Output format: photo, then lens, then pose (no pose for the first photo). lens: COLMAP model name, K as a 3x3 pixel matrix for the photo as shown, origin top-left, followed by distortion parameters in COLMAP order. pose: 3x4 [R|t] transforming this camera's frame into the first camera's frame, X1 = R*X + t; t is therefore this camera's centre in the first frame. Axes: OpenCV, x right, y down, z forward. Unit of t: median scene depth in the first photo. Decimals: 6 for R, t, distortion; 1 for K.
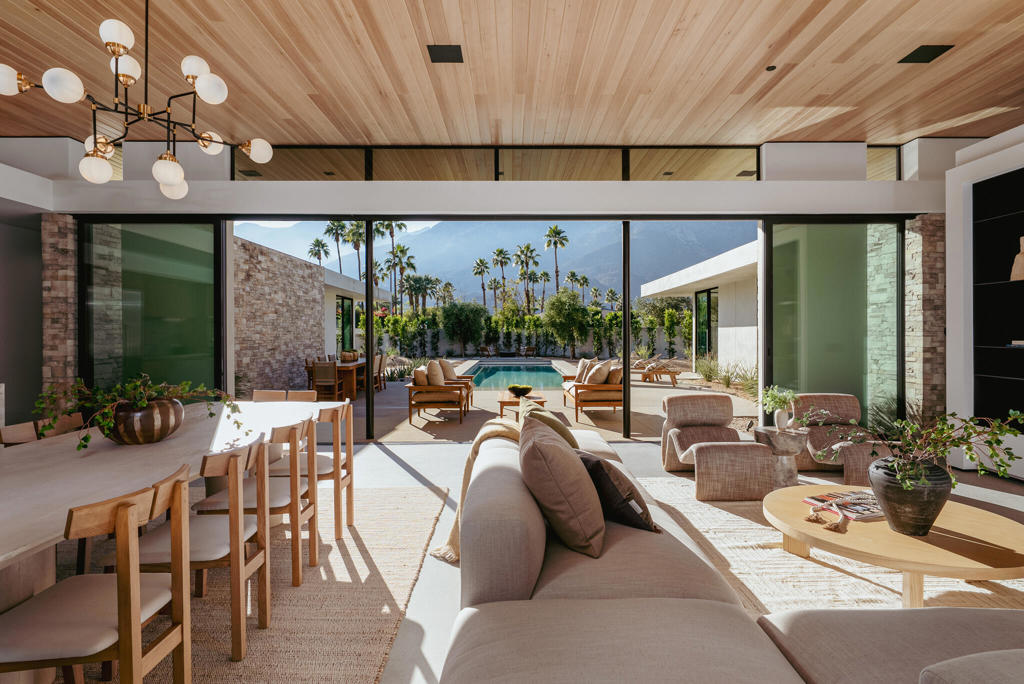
lens RADIAL K [[542.9, 0, 512.0], [0, 542.9, 342.0], [0, 0, 1]] dist [0.002201, 0.000108]
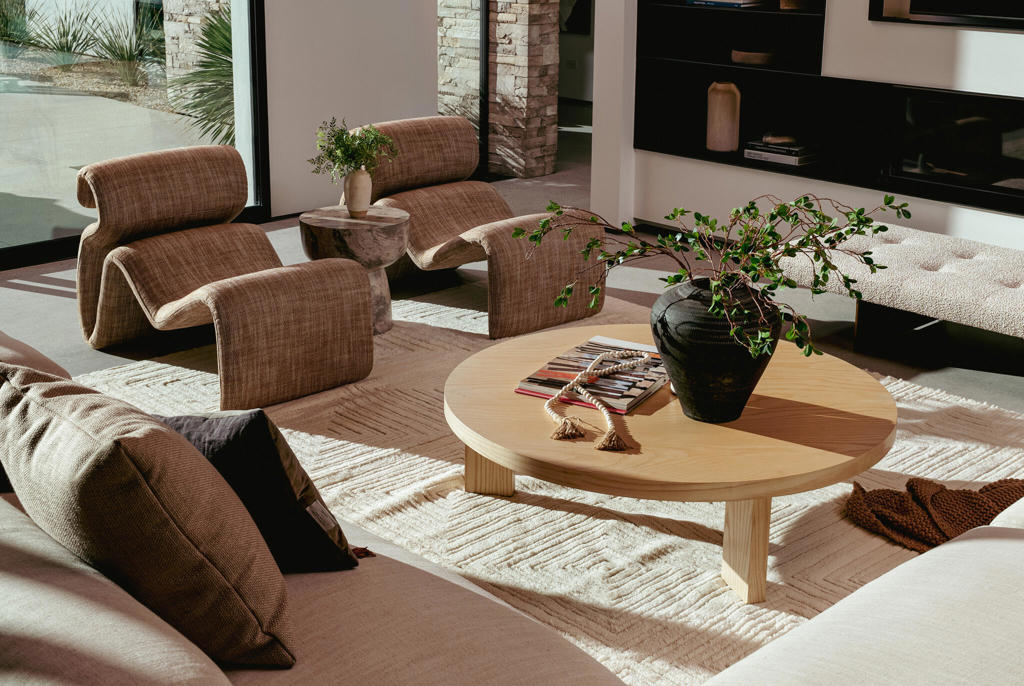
lens RADIAL K [[1344.0, 0, 512.0], [0, 1344.0, 343.0], [0, 0, 1]] dist [-0.379455, 0.918843]
pose [[0.731736, -0.208912, 0.648783, -0.055185], [0.006501, 0.953964, 0.299849, -0.024745], [-0.681558, -0.215193, 0.699408, 0.053195]]
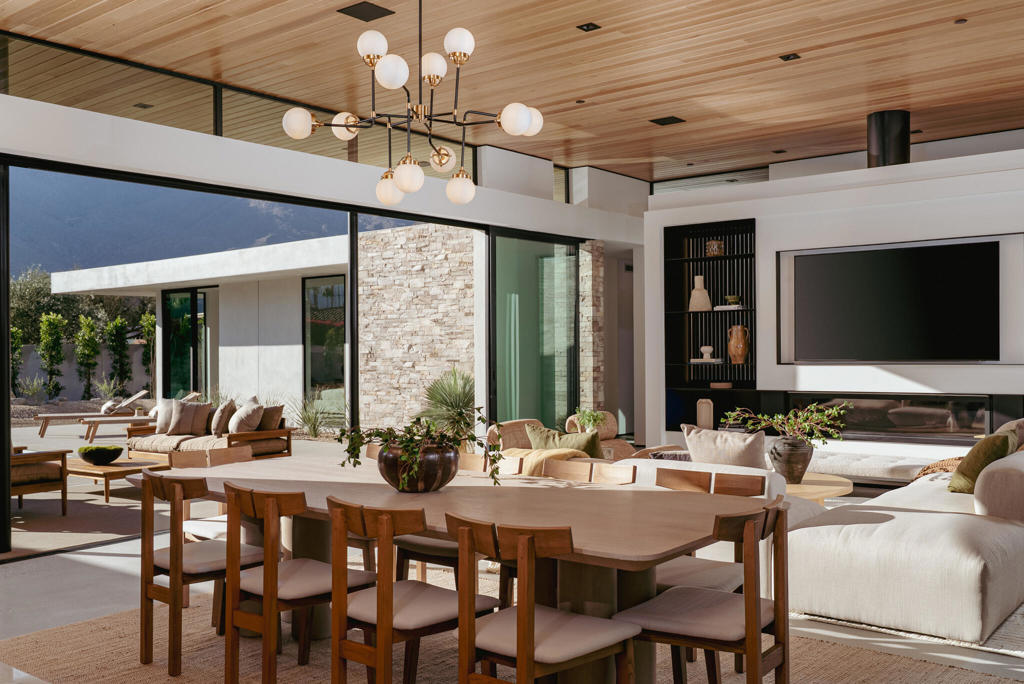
lens RADIAL K [[945.7, 0, 536.0], [0, 945.7, 372.1], [0, 0, 1]] dist [0.010039, -0.021224]
pose [[0.613337, -0.026715, 0.789369, -0.399662], [0.023359, 0.999604, 0.015681, -0.006159], [-0.789476, 0.008821, 0.613718, -0.016473]]
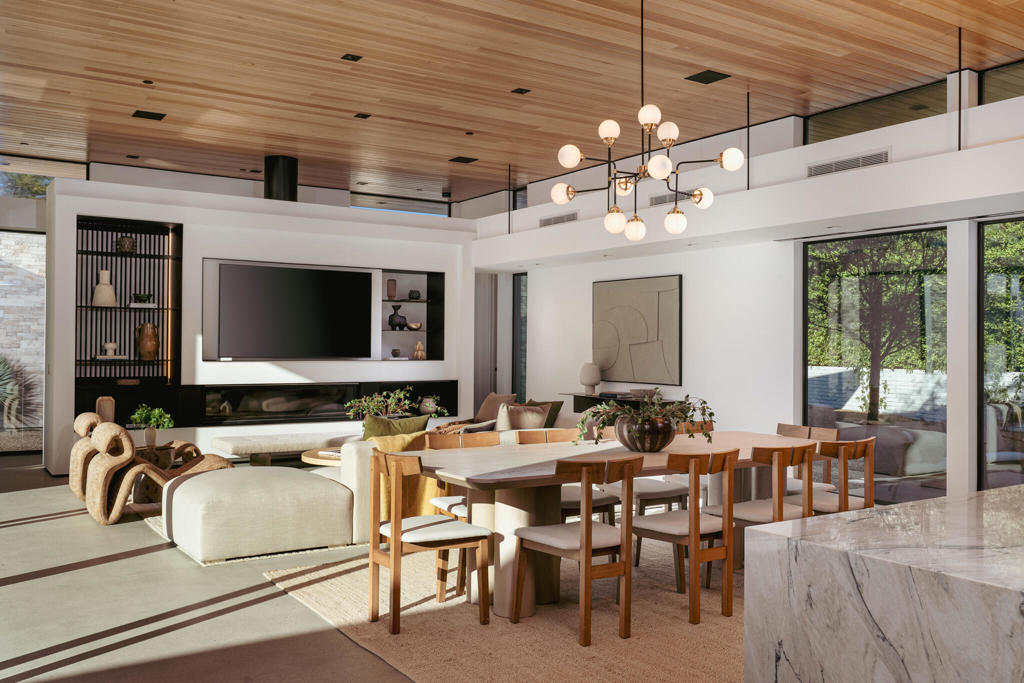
lens RADIAL K [[867.5, 0, 512.0], [0, 867.5, 341.5], [0, 0, 1]] dist [0.000470, 0.008946]
pose [[-0.551653, 0.001625, 0.834072, -0.468920], [0.006219, 0.999978, 0.002165, -0.013033], [-0.834050, 0.006381, -0.551651, 0.519856]]
